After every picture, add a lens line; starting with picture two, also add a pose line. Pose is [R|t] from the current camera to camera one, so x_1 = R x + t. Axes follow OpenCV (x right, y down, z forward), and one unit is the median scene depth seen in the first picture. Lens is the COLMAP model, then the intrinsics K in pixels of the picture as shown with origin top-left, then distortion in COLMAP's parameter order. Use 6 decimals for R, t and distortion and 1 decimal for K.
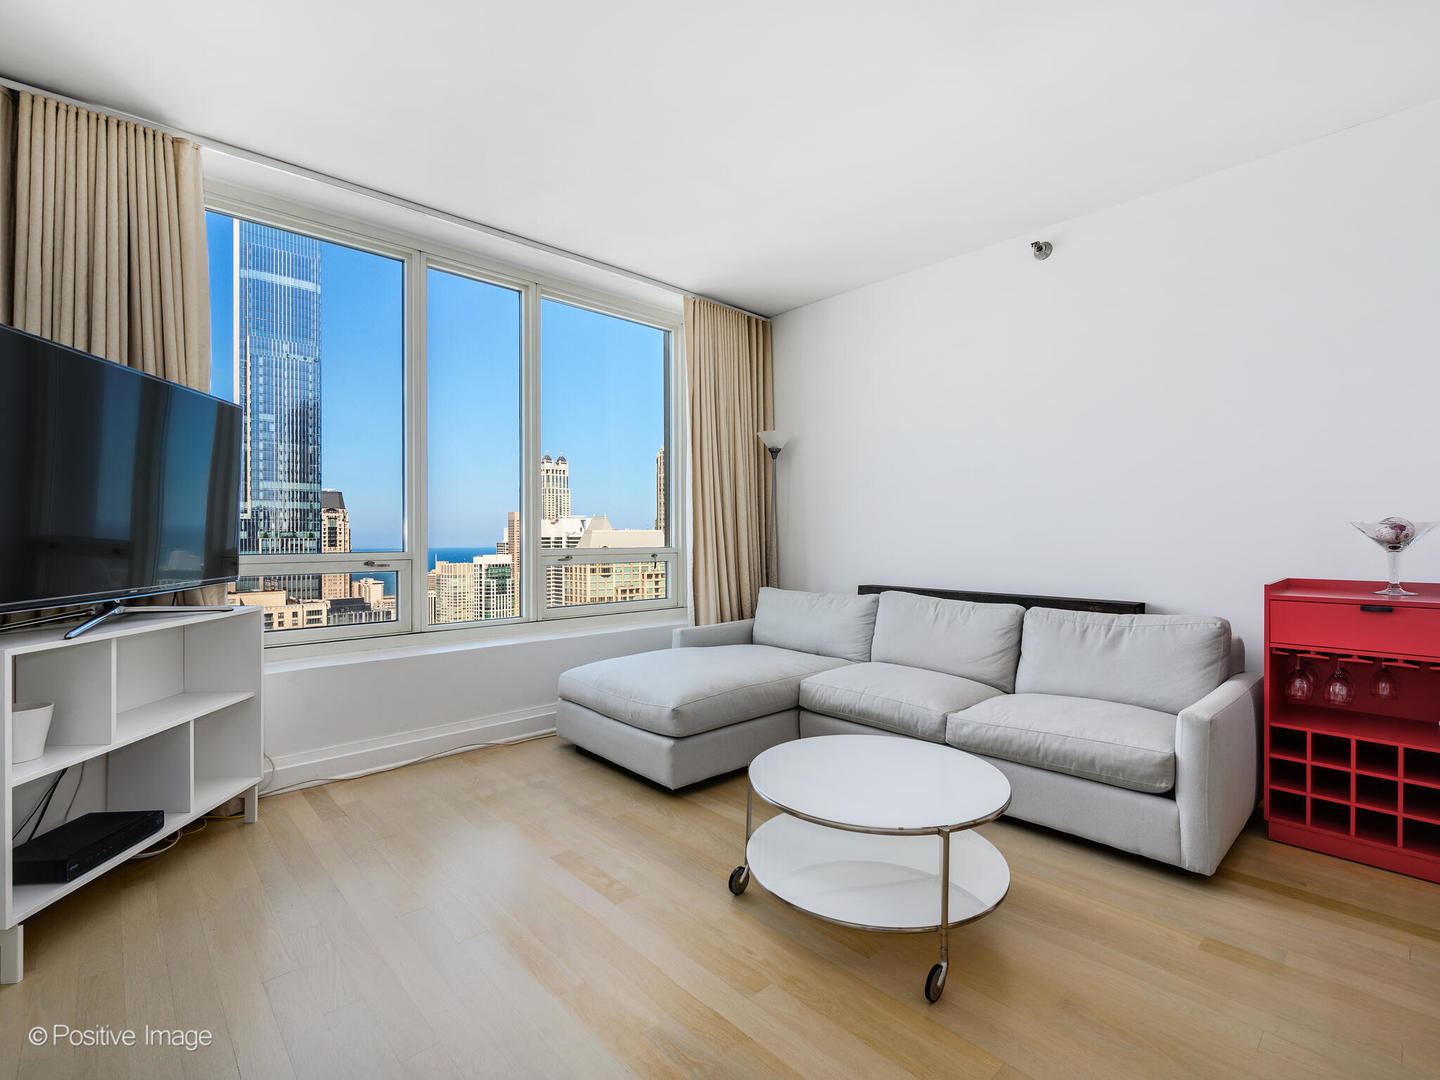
lens RADIAL K [[657.5, 0, 729.7], [0, 657.5, 536.2], [0, 0, 1]] dist [-0.001315, 0.000207]
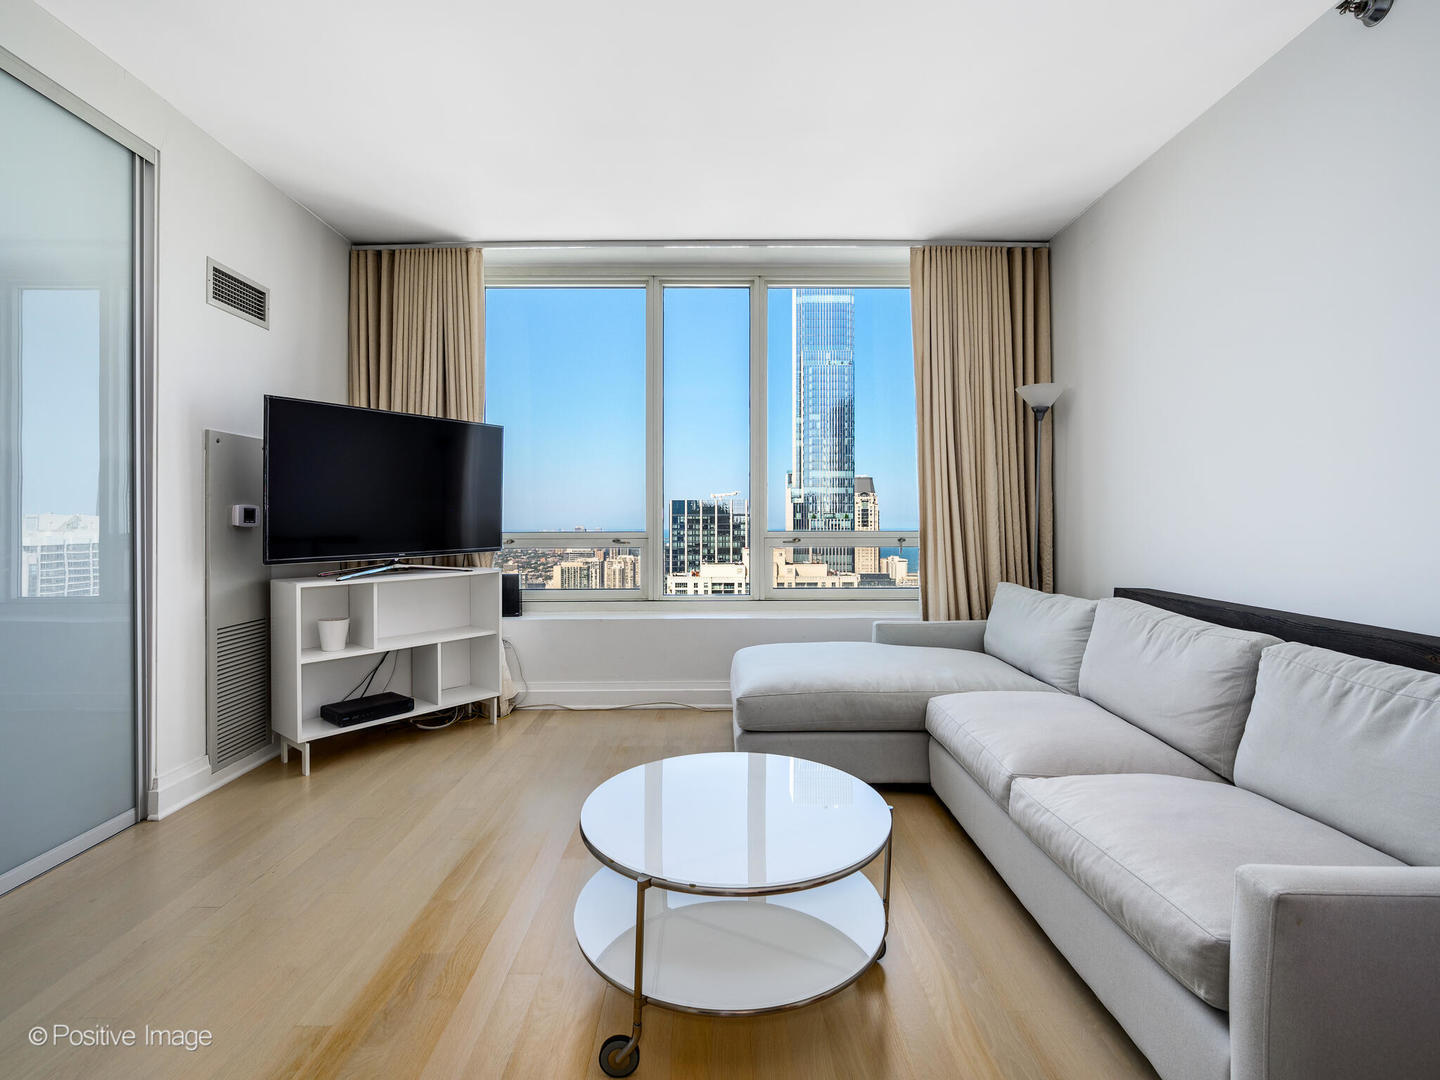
lens RADIAL K [[672.4, 0, 731.4], [0, 672.4, 515.7], [0, 0, 1]] dist [-0.002234, -0.000337]
pose [[0.742687, -0.001180, -0.669638, 0.514670], [-0.000372, 0.999998, -0.002175, -0.002992], [0.669639, 0.001864, 0.742685, 0.238062]]
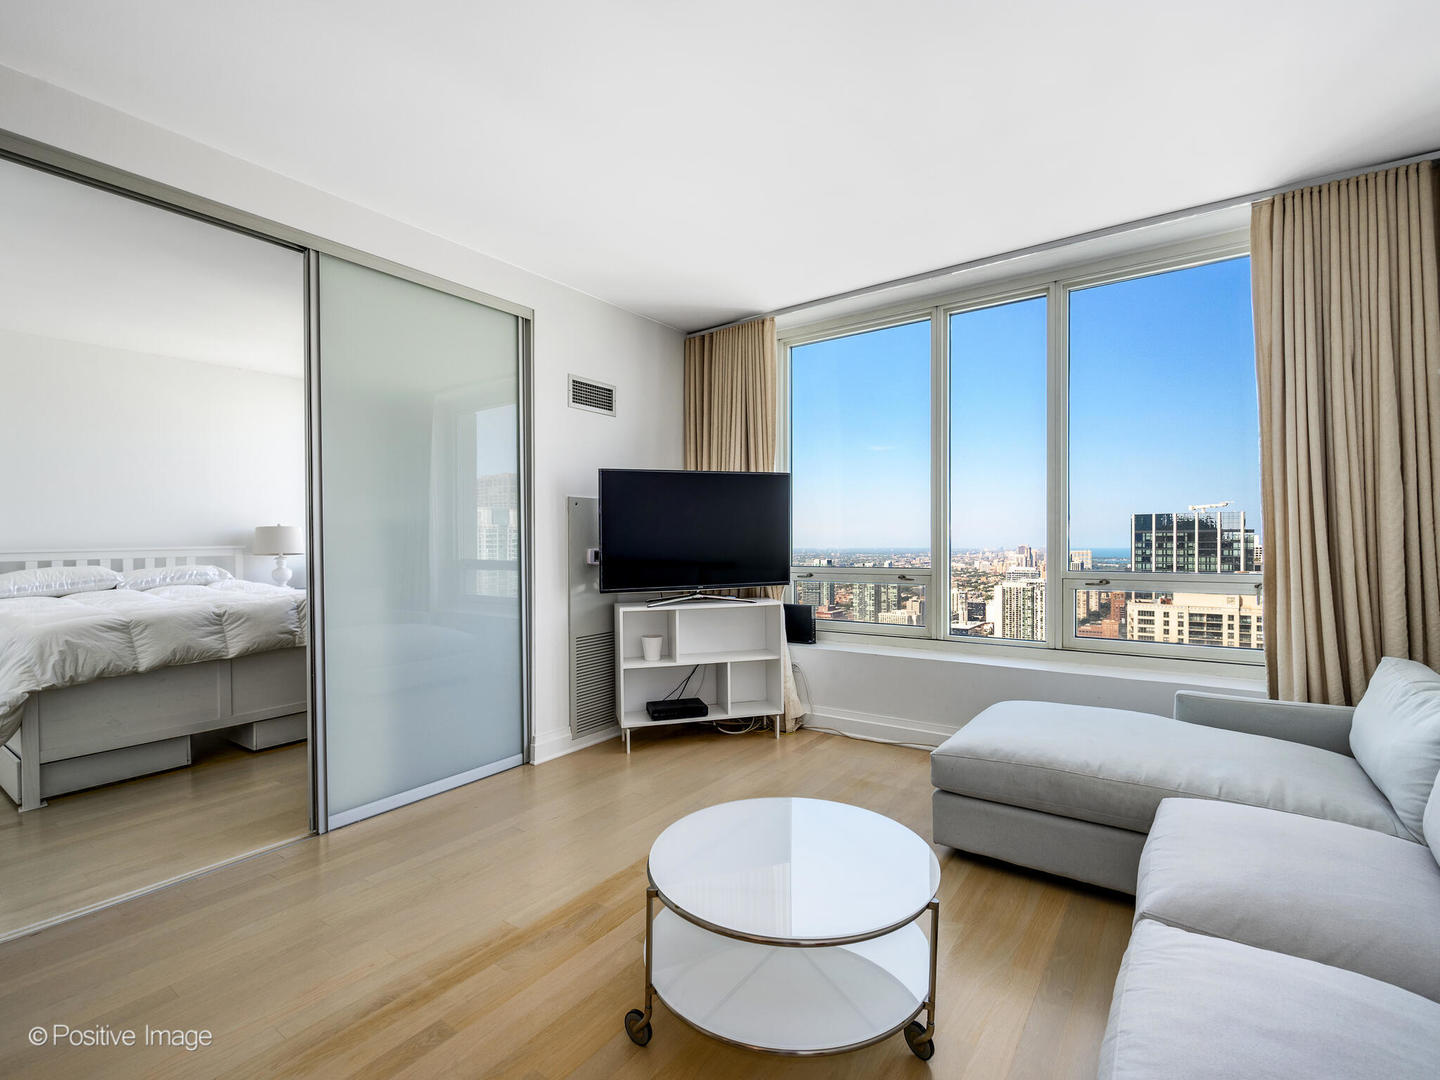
lens RADIAL K [[668.9, 0, 735.7], [0, 668.9, 542.3], [0, 0, 1]] dist [-0.000636, -0.000076]
pose [[0.211864, 0.004939, -0.977287, 0.702462], [0.007675, 0.999948, 0.006718, -0.040343], [0.977269, -0.008924, 0.211815, 0.483848]]
